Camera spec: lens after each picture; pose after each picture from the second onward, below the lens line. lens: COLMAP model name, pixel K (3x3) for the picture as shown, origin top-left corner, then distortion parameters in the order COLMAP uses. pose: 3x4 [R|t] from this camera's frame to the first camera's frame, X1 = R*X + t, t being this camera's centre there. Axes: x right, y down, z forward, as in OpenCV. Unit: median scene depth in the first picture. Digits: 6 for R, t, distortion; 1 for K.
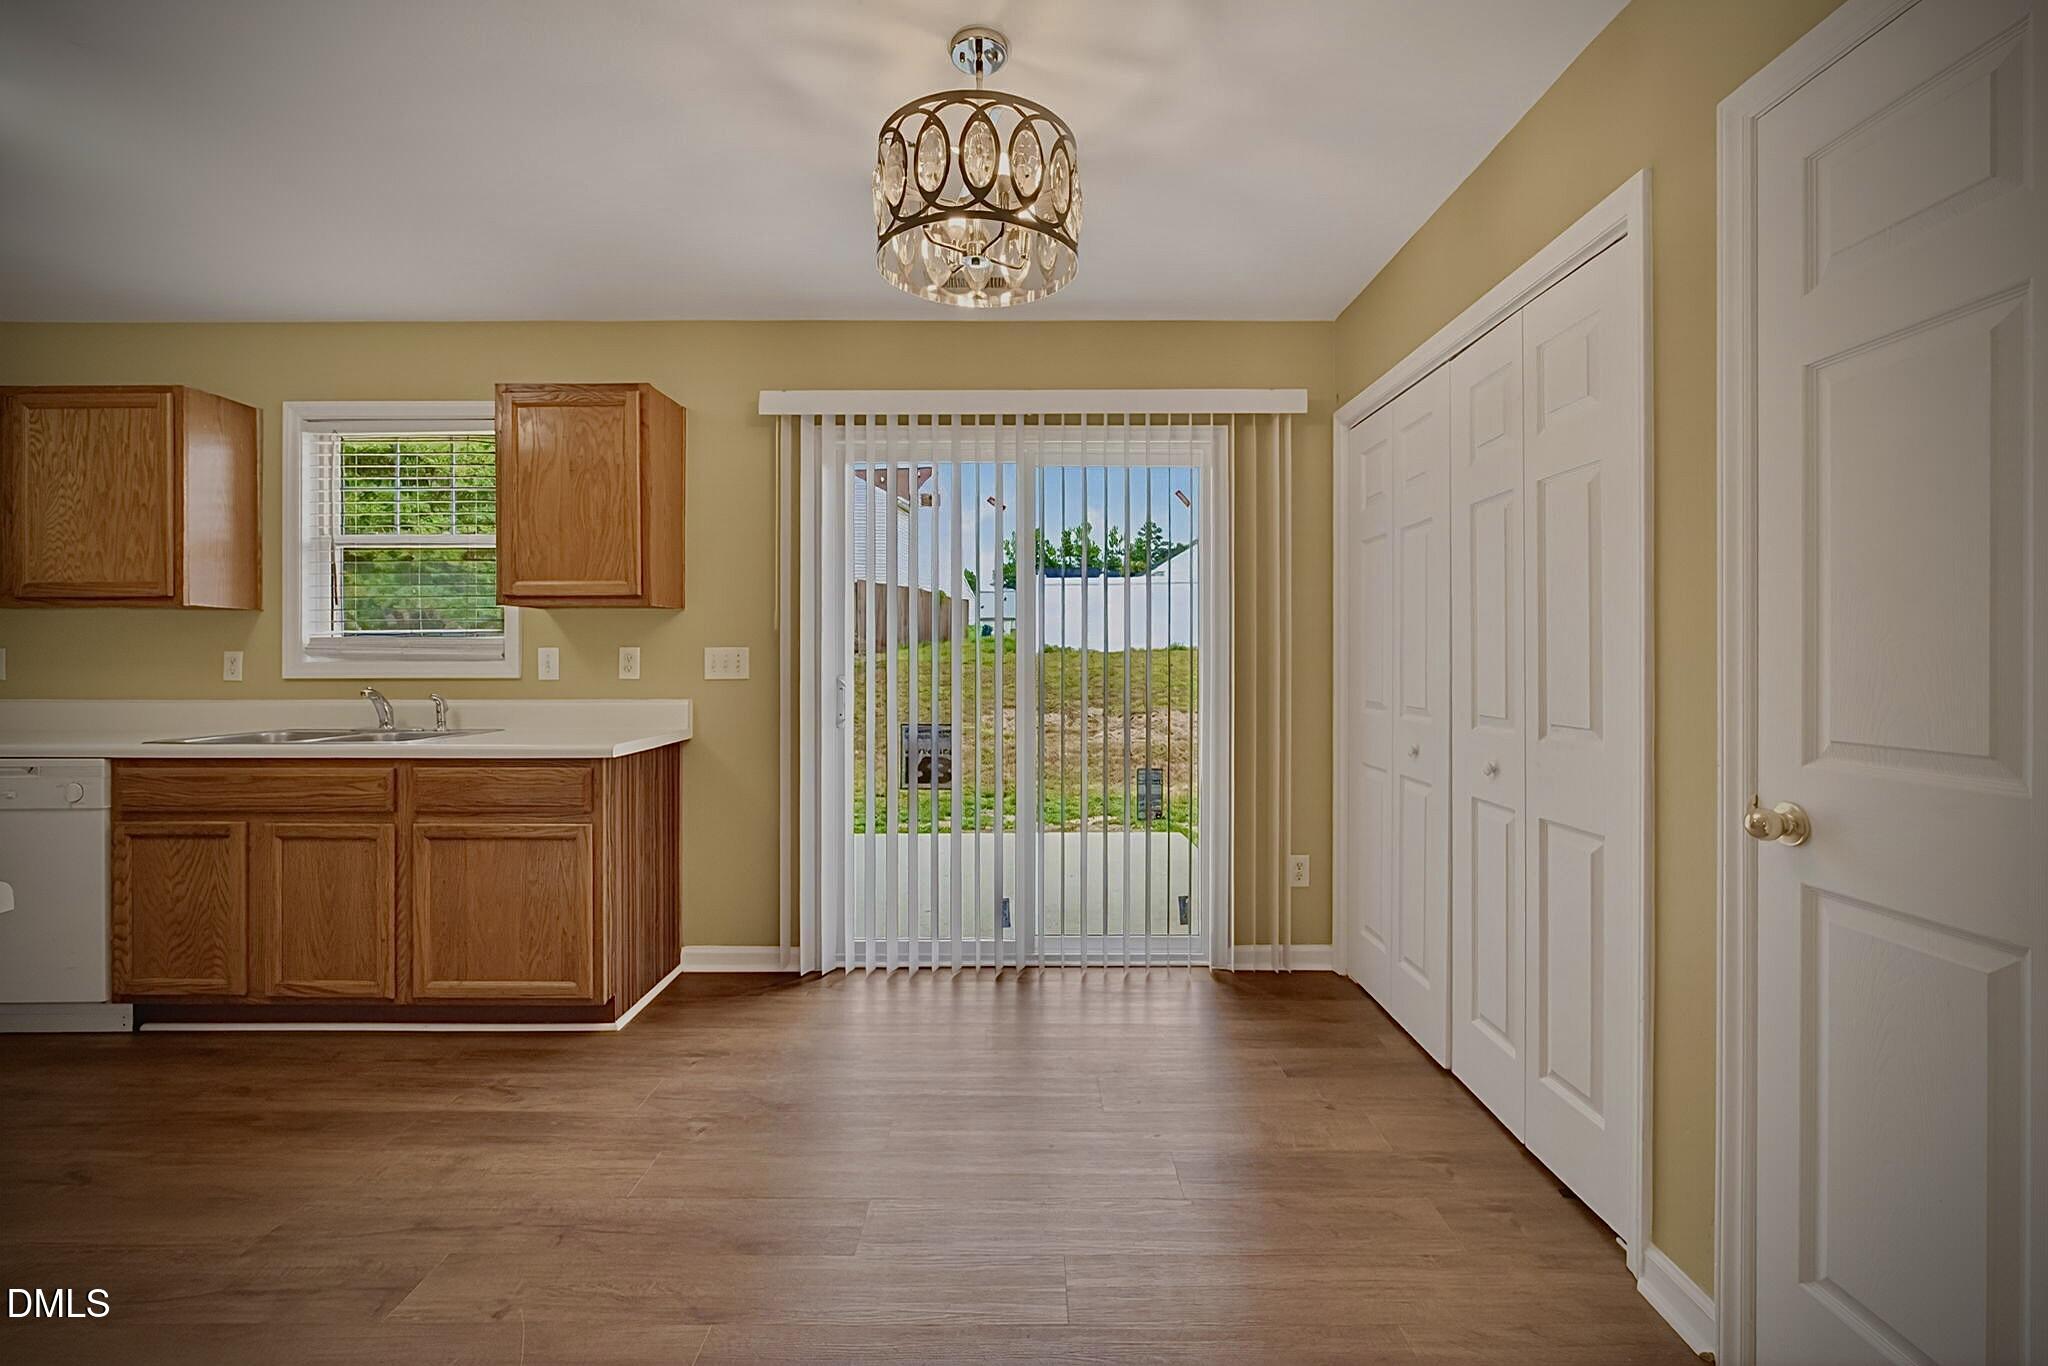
lens RADIAL K [[858.4, 0, 1025.8], [0, 858.4, 665.9], [0, 0, 1]] dist [-0.006475, -0.000082]
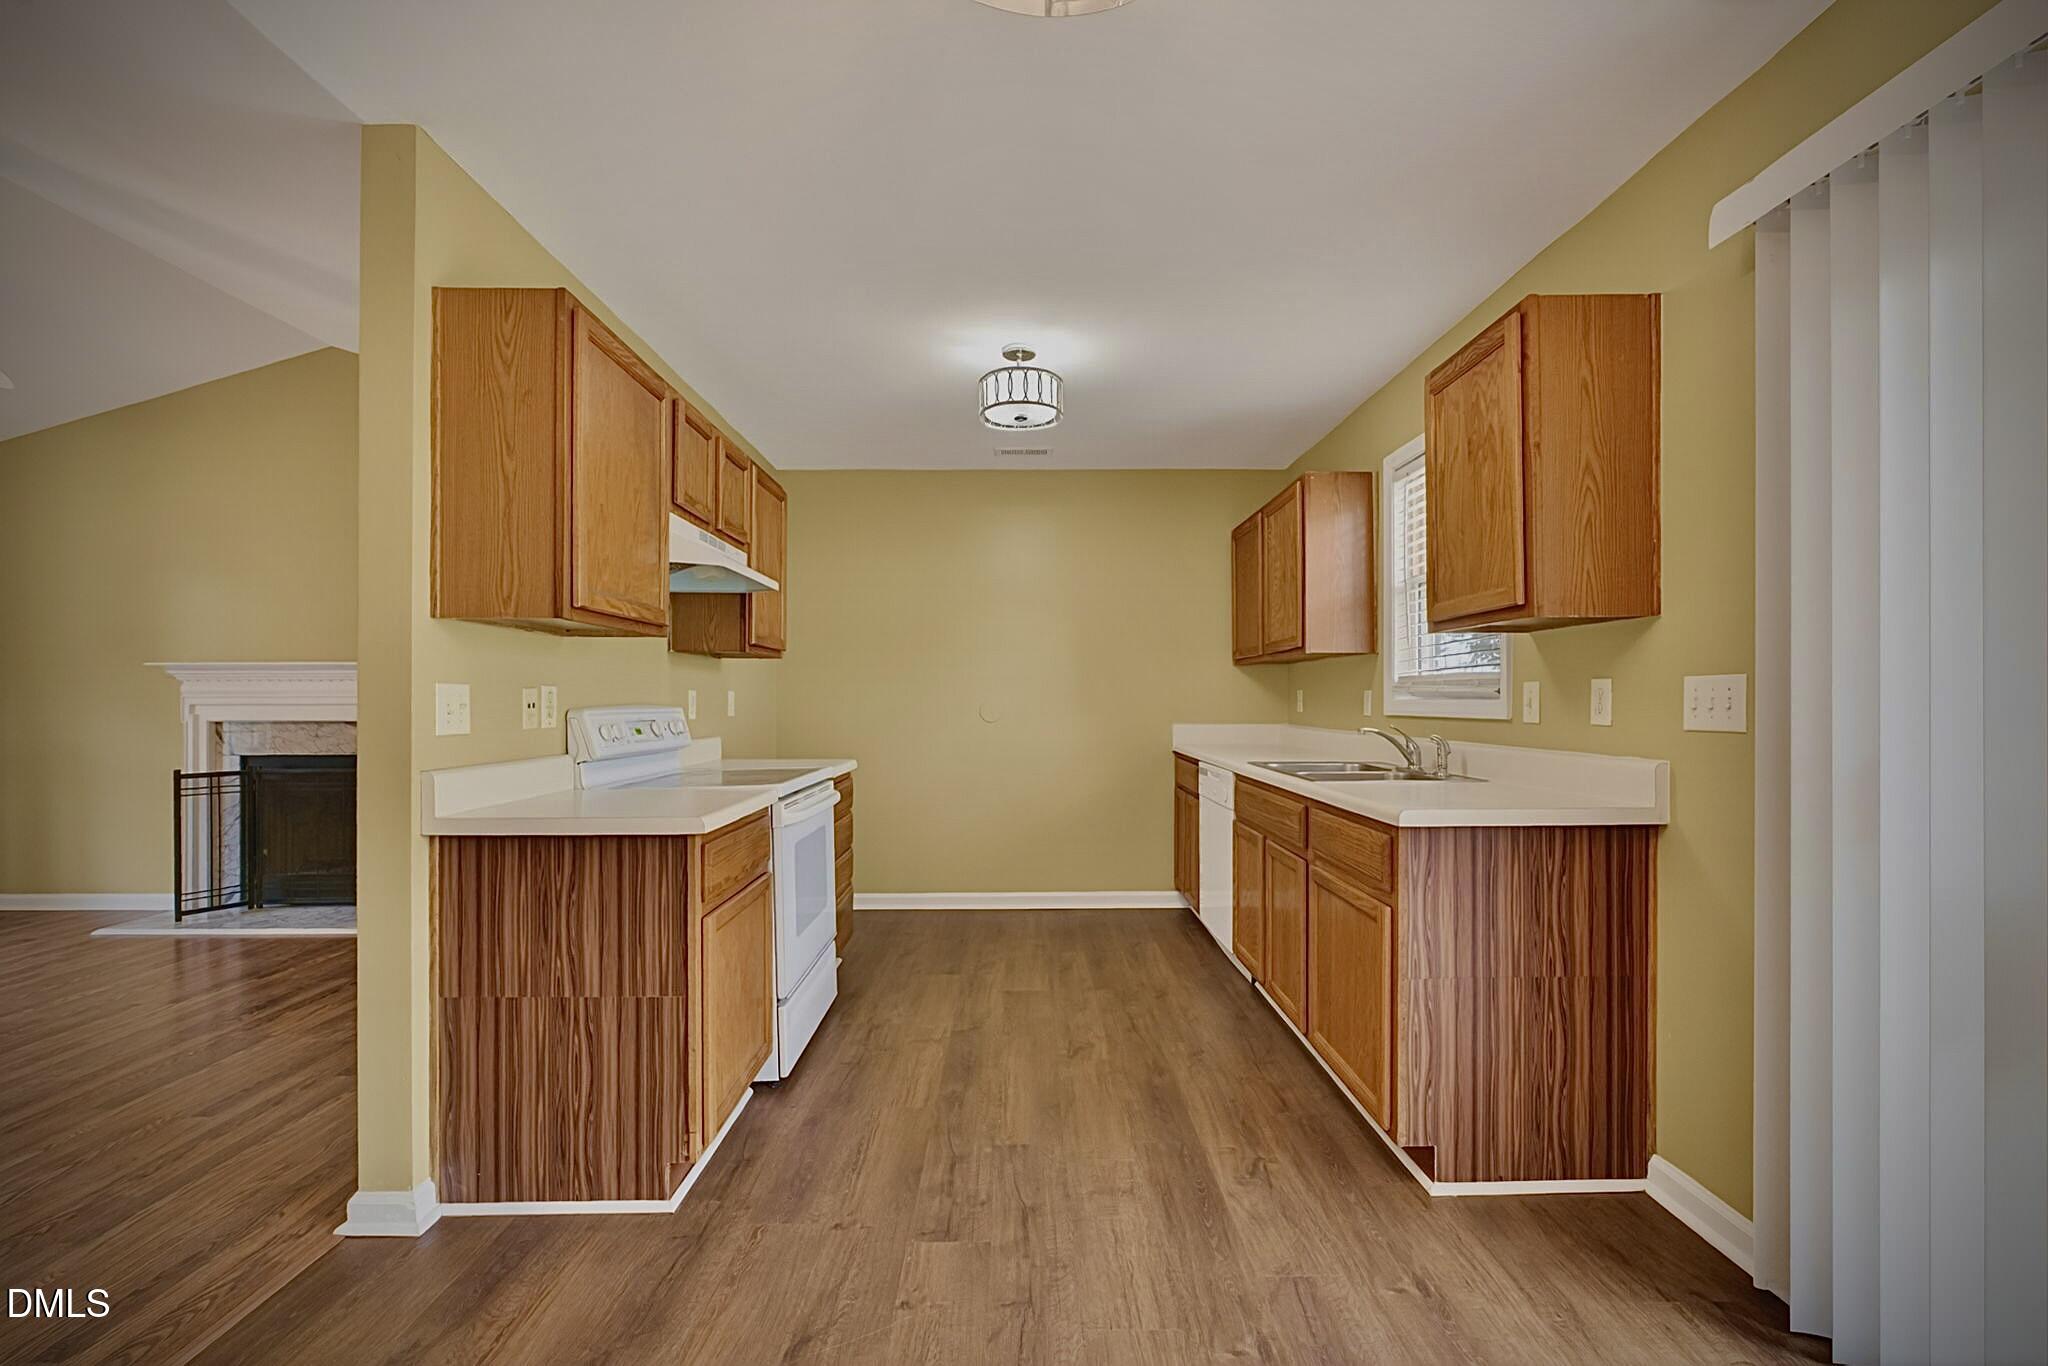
lens RADIAL K [[864.3, 0, 1026.5], [0, 864.3, 706.0], [0, 0, 1]] dist [0.001576, 0.000463]
pose [[0.011710, 0.006548, -0.999910, 0.277268], [0.000193, 0.999979, 0.006551, -0.005172], [0.999931, -0.000270, 0.011708, 0.659425]]
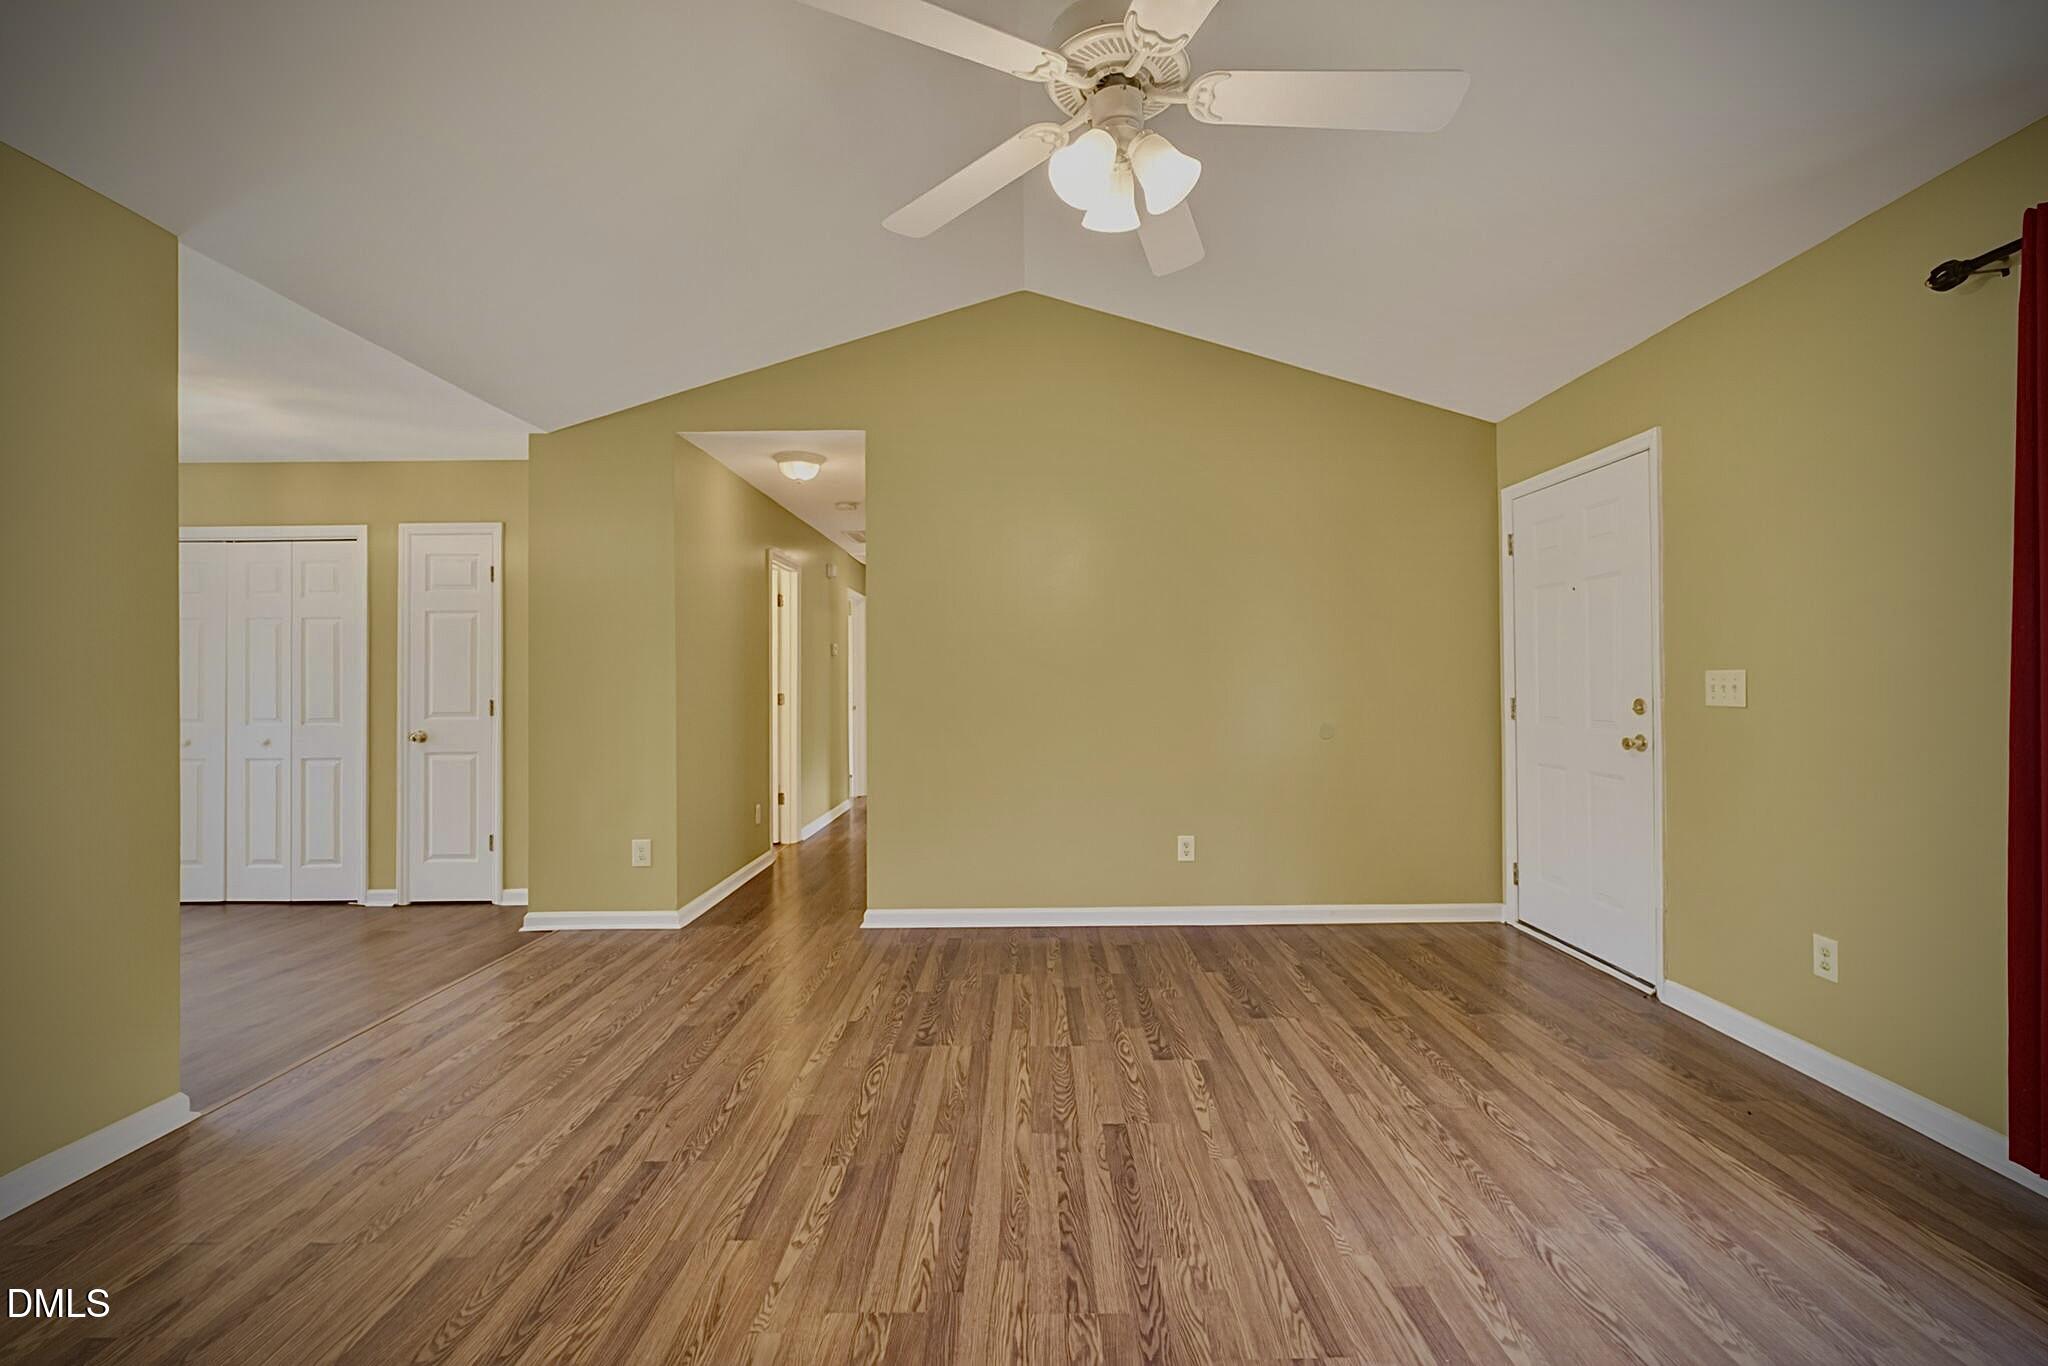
lens RADIAL K [[858.4, 0, 1025.8], [0, 858.4, 665.9], [0, 0, 1]] dist [-0.006475, -0.000082]
pose [[0.003554, 0.017549, 0.999840, -1.333863], [0.009708, 0.999798, -0.017582, -0.013360], [-0.999947, 0.009768, 0.003383, -0.770595]]
